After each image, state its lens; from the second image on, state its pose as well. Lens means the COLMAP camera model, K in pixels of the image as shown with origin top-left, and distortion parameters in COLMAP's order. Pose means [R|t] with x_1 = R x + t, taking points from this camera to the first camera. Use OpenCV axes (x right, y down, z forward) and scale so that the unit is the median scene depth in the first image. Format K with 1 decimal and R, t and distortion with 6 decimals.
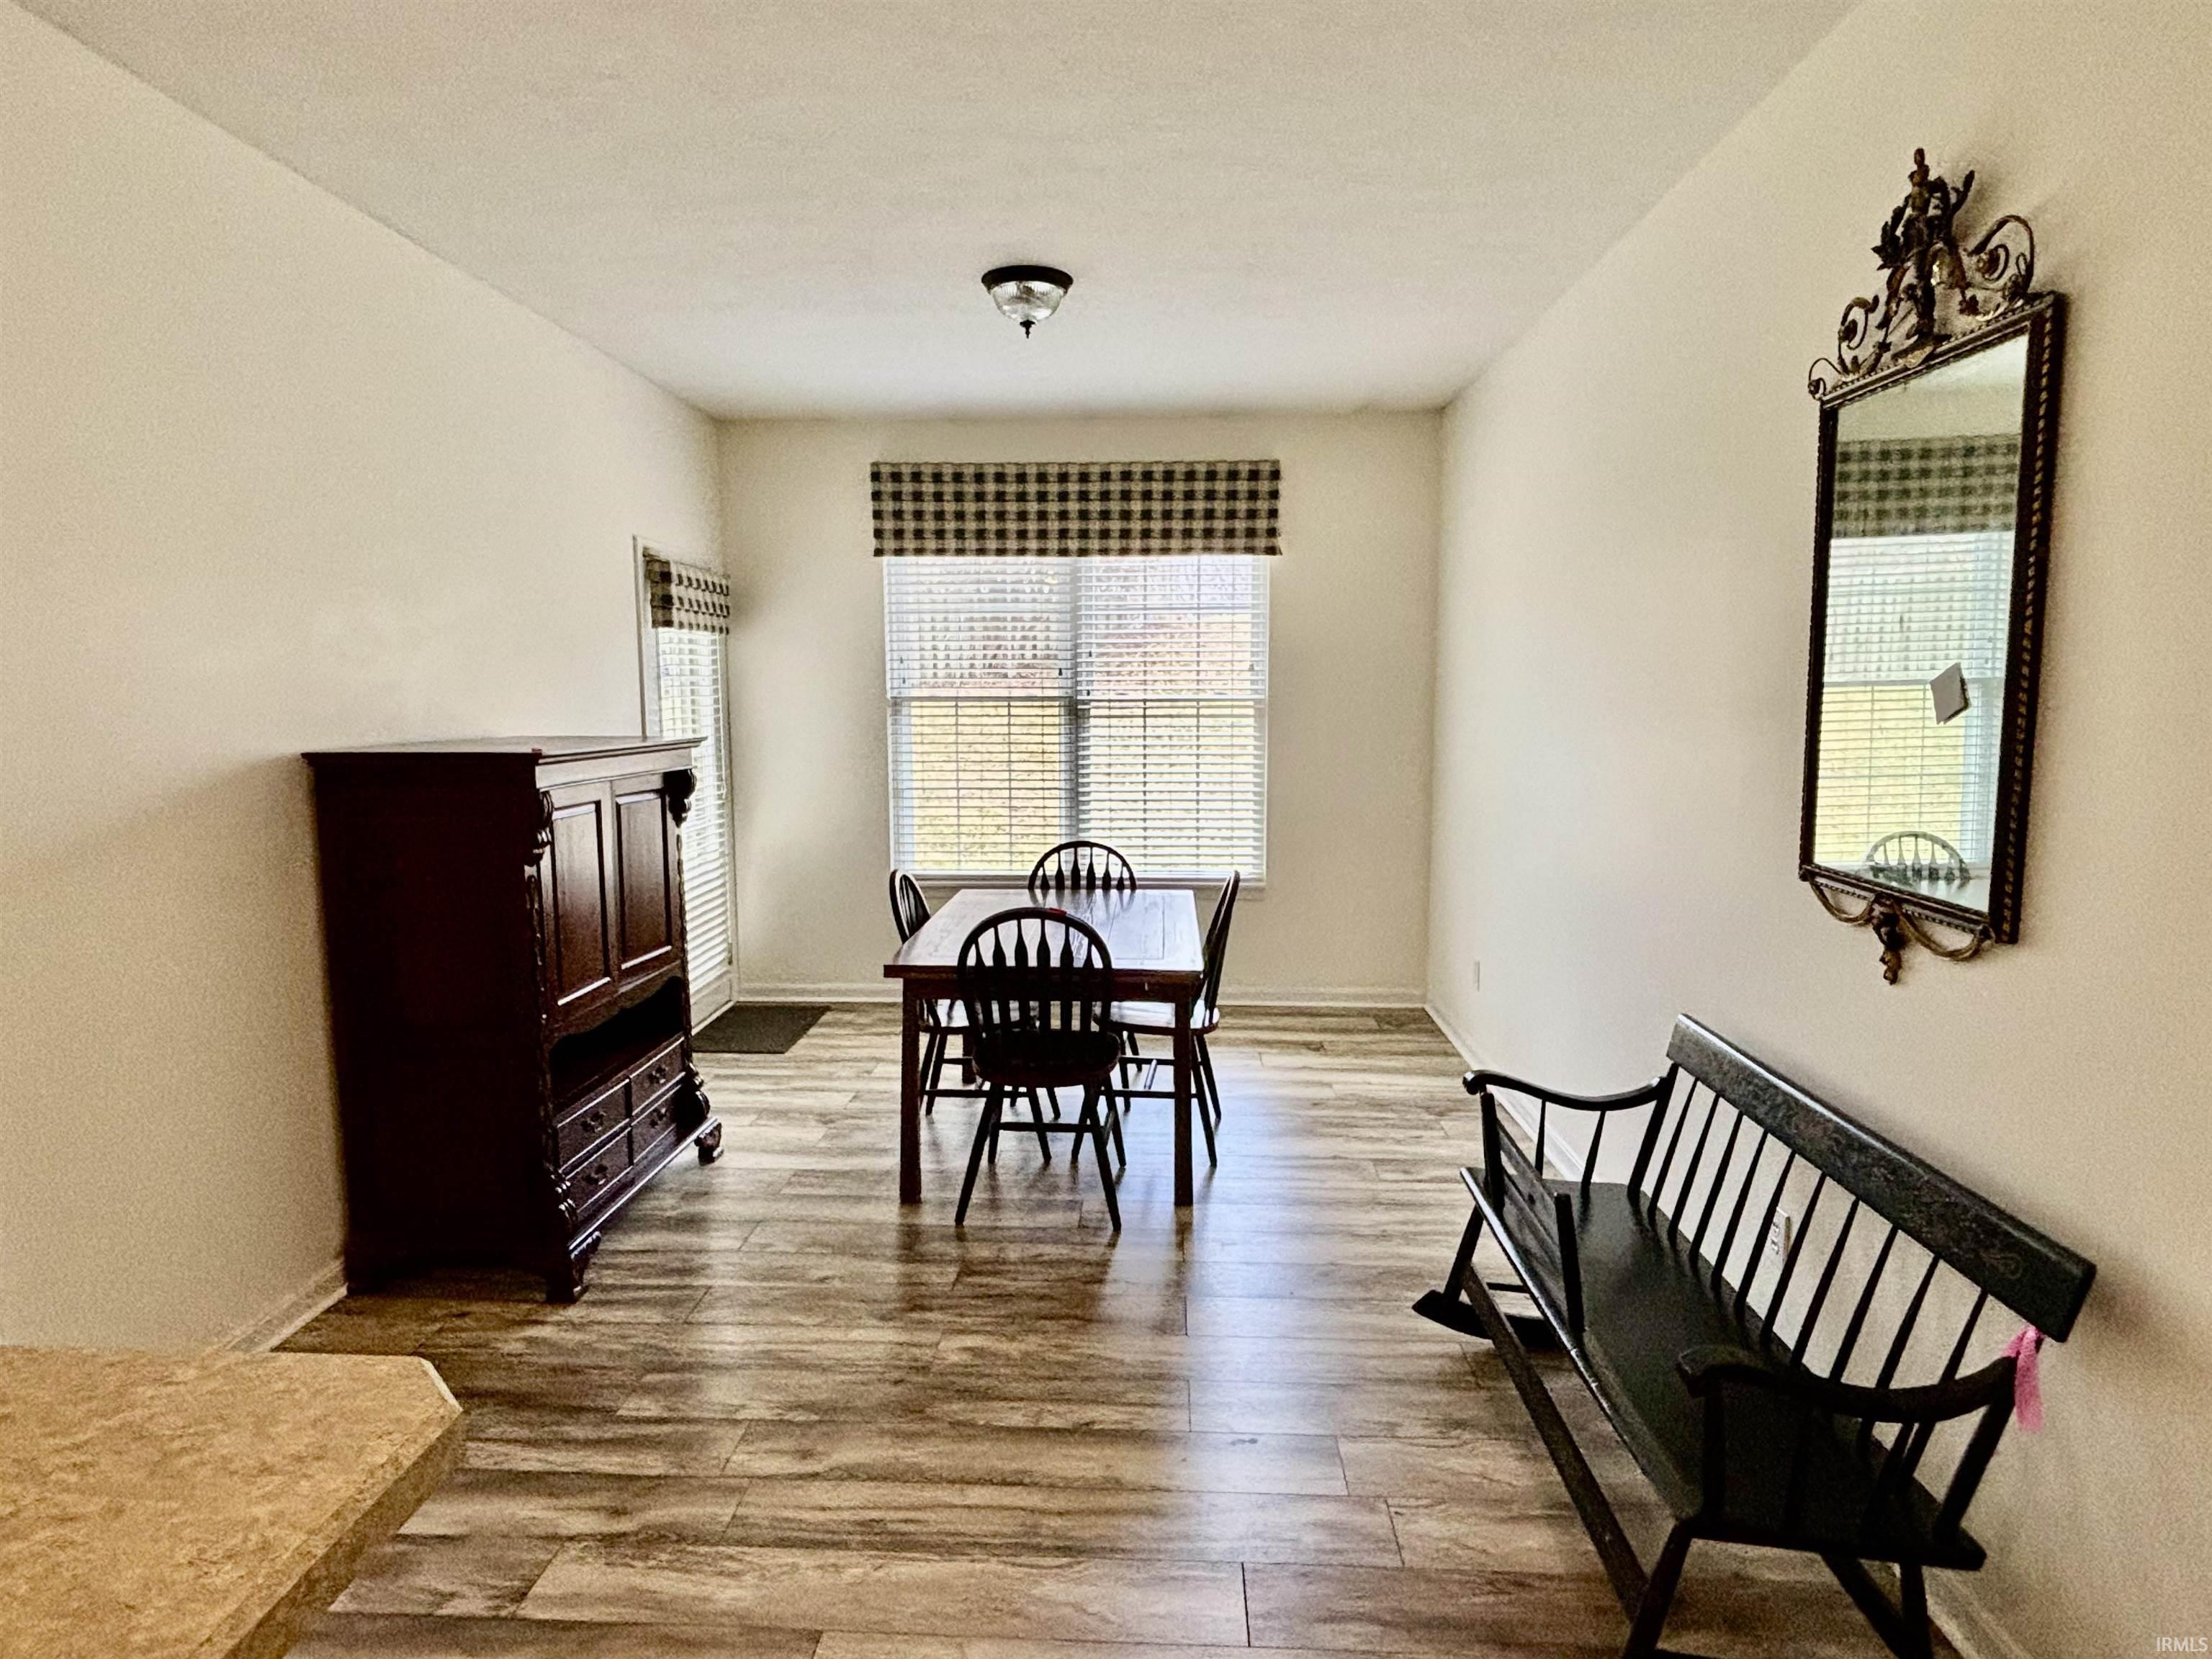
lens RADIAL K [[1240.3, 0, 1111.9], [0, 1240.3, 843.5], [0, 0, 1]] dist [-0.007924, 0.002530]
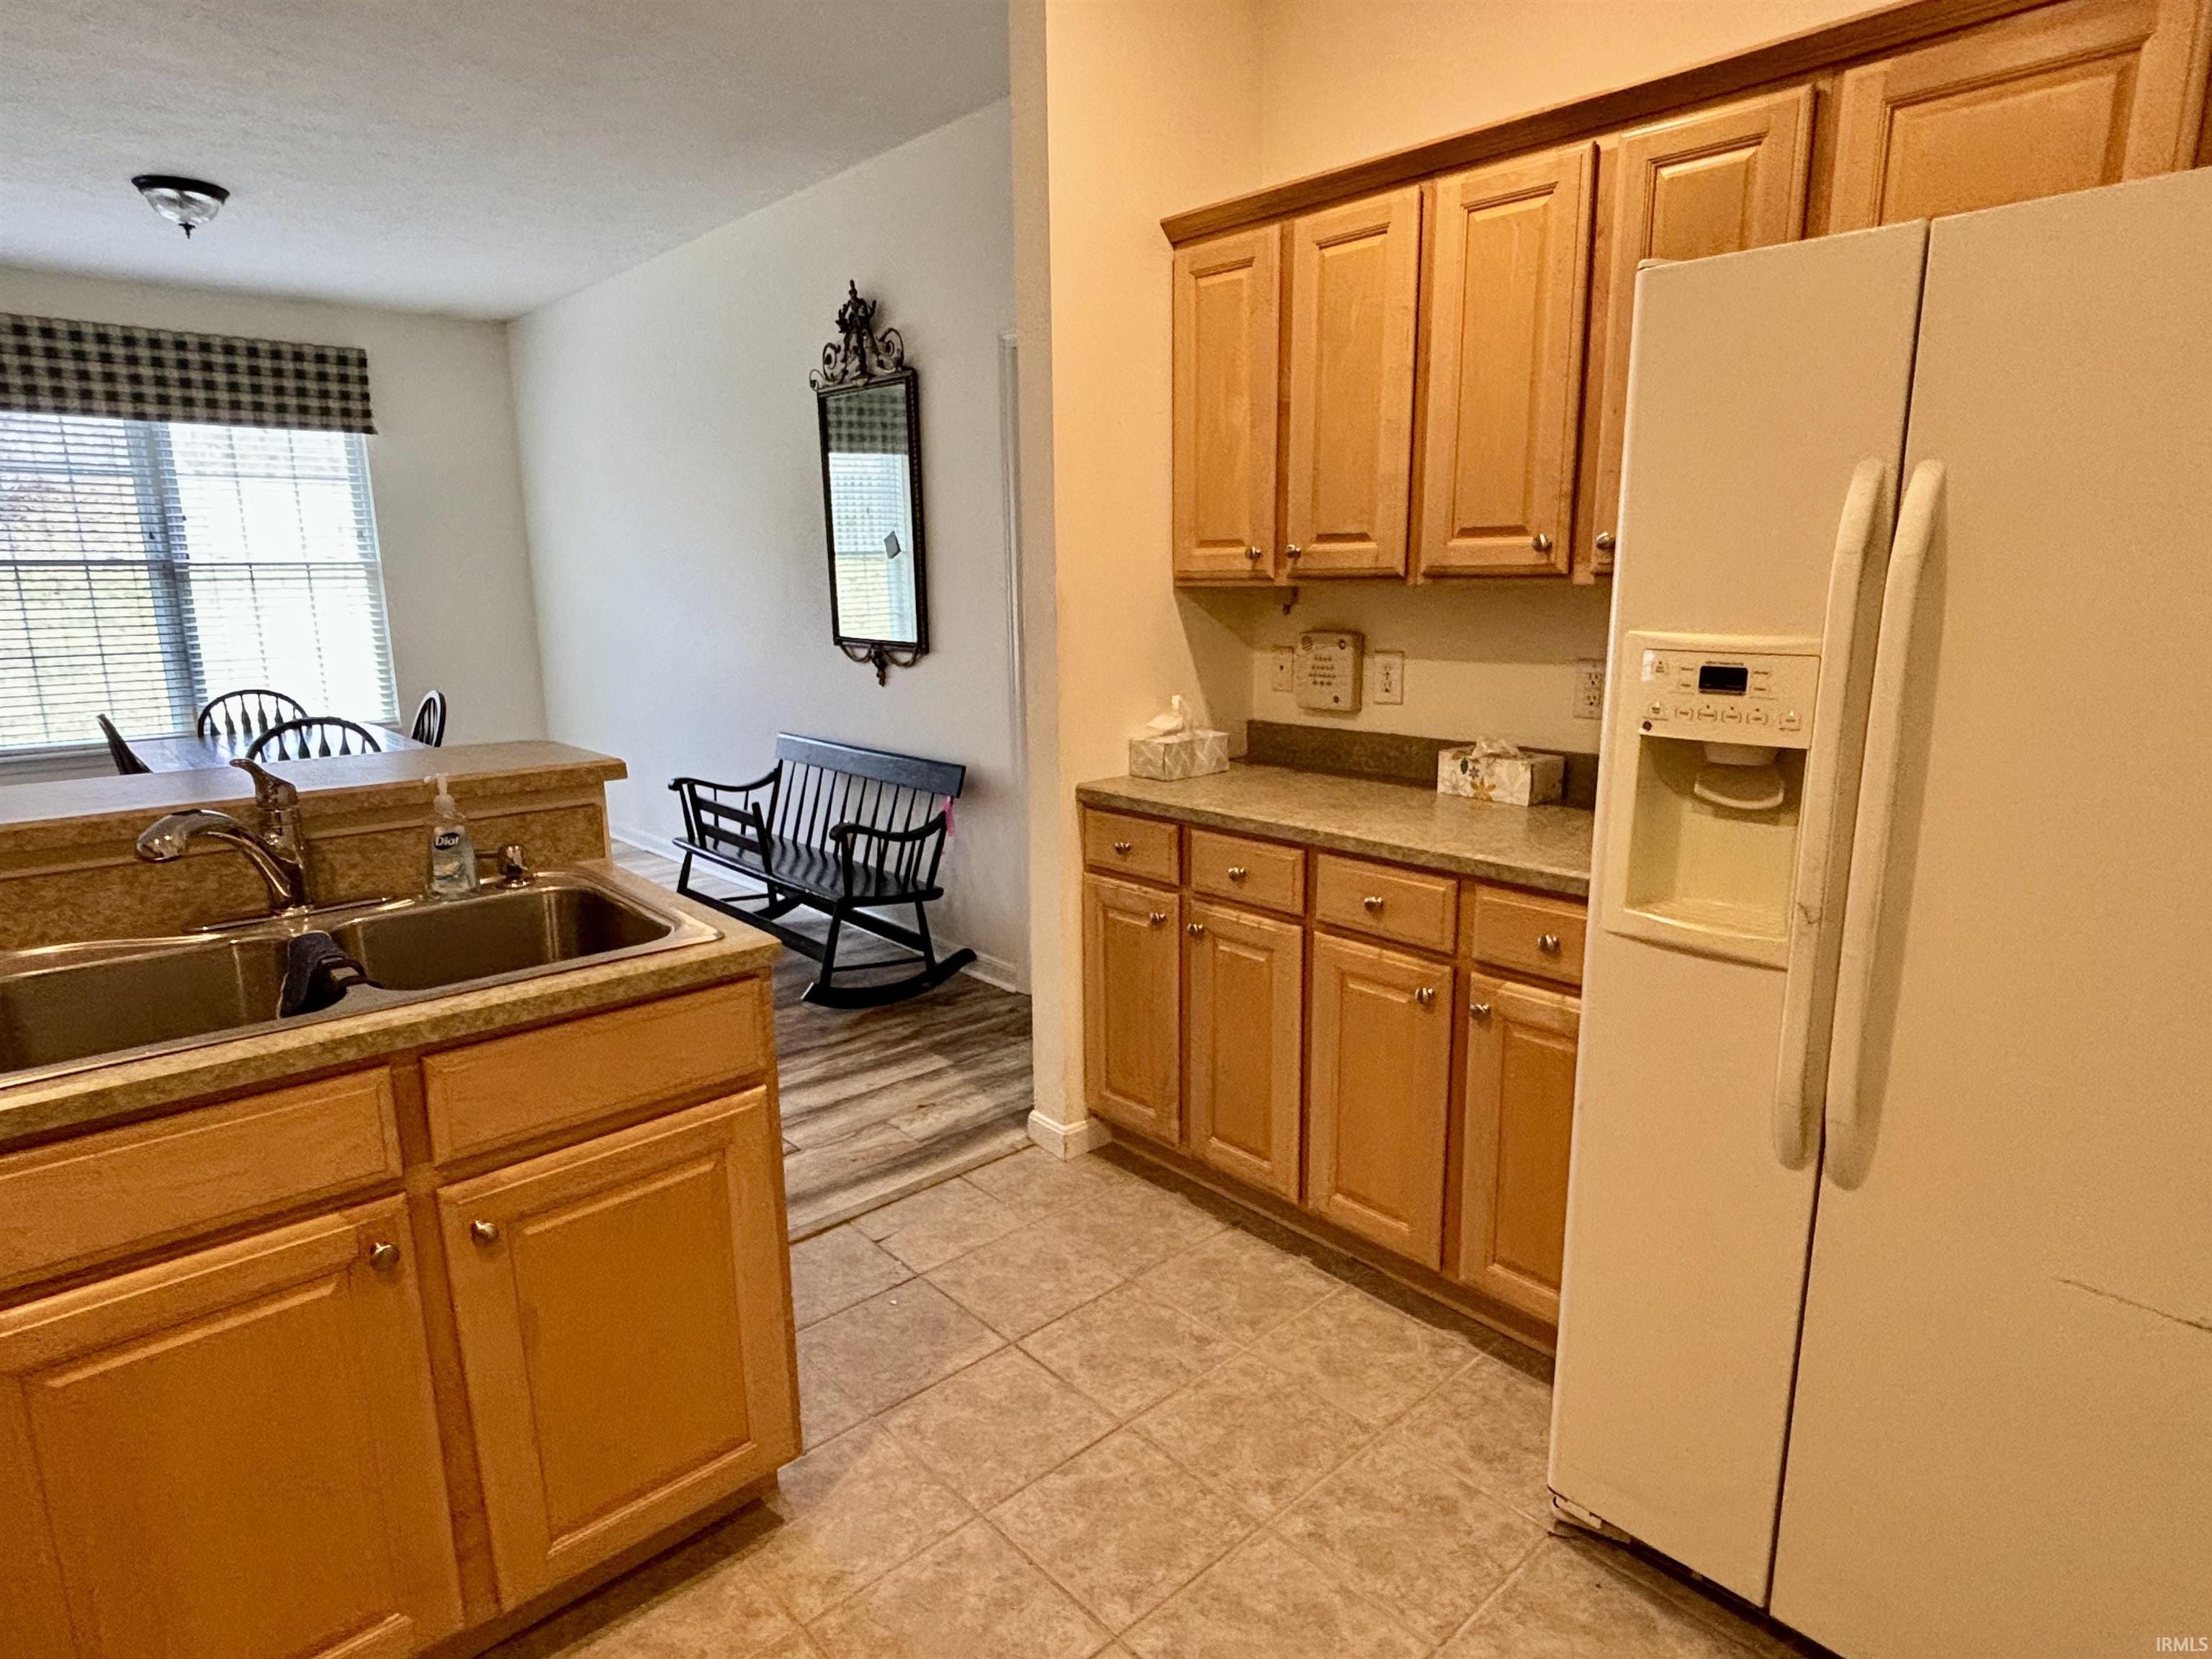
lens RADIAL K [[1240.3, 0, 1093.7], [0, 1240.3, 839.7], [0, 0, 1]] dist [-0.007924, 0.002530]
pose [[0.718361, -0.149600, 0.679395, -0.336241], [0.087573, 0.988282, 0.125020, 0.080377], [-0.690137, -0.030313, 0.723044, -0.450064]]
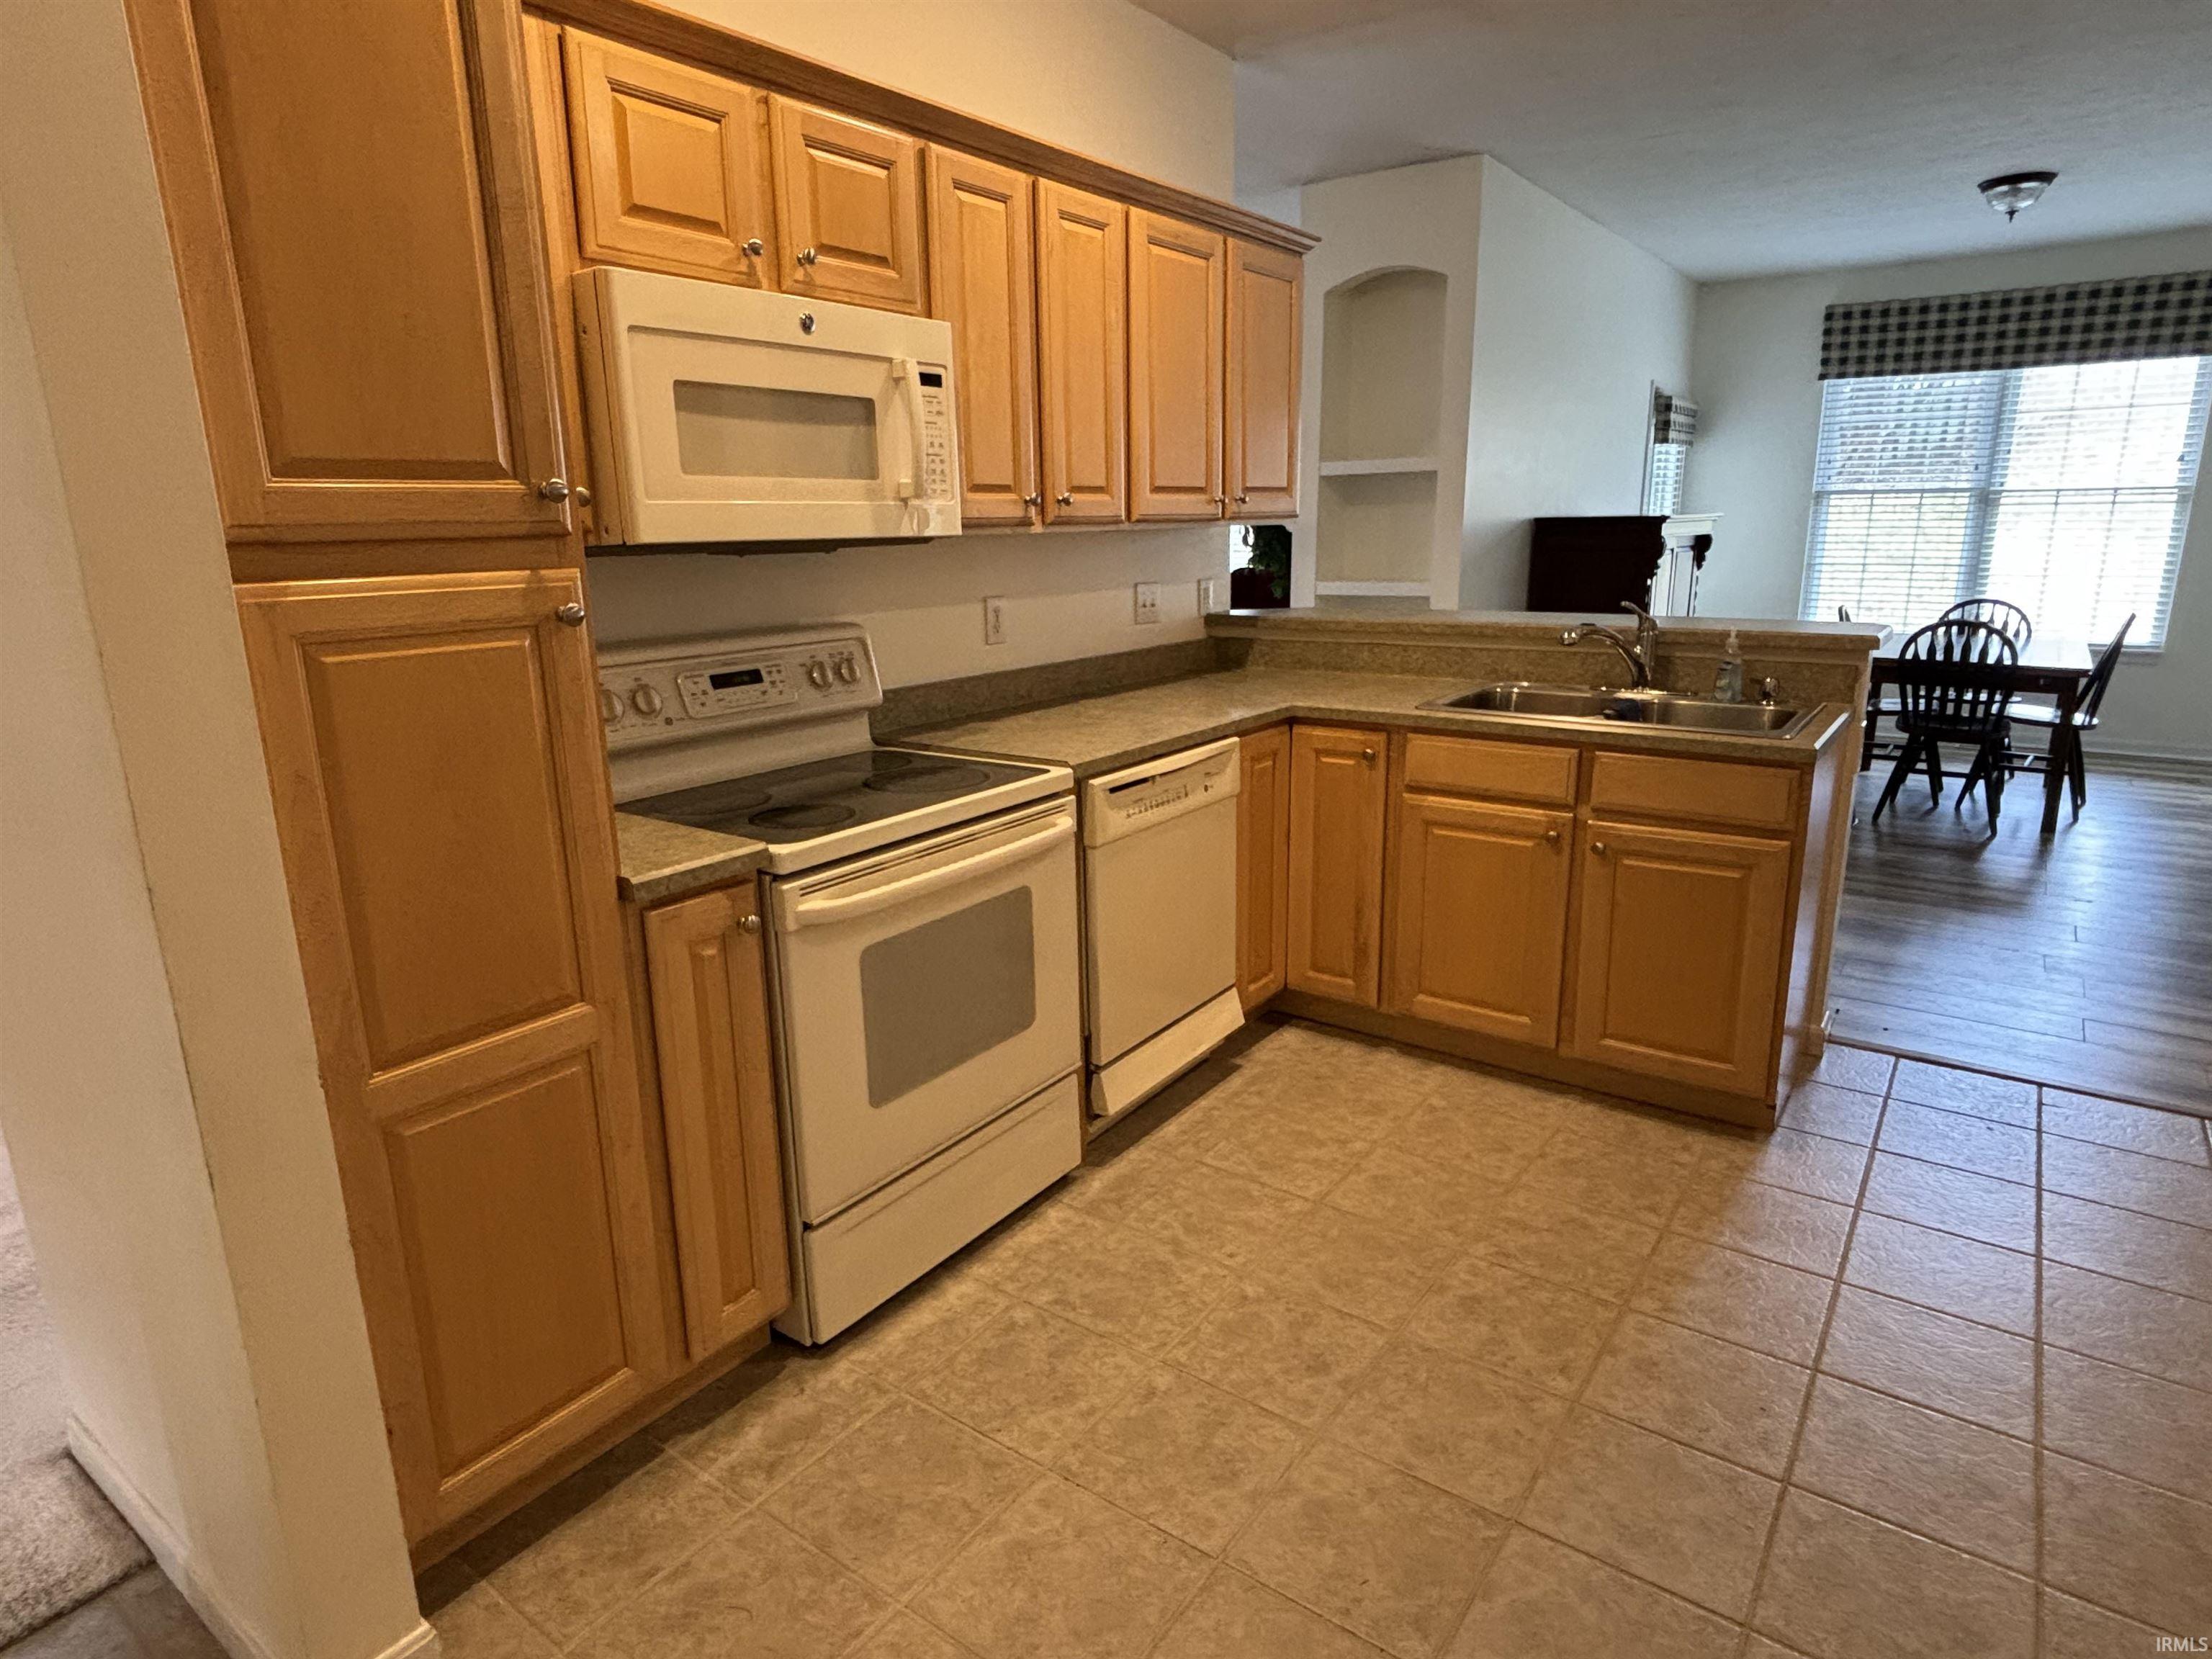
lens RADIAL K [[1240.3, 0, 1087.6], [0, 1240.3, 825.6], [0, 0, 1]] dist [-0.007924, 0.002530]
pose [[0.823257, 0.127765, -0.553104, -0.069596], [-0.054628, 0.987652, 0.146833, 0.126223], [0.565034, -0.090666, 0.820071, -0.834552]]
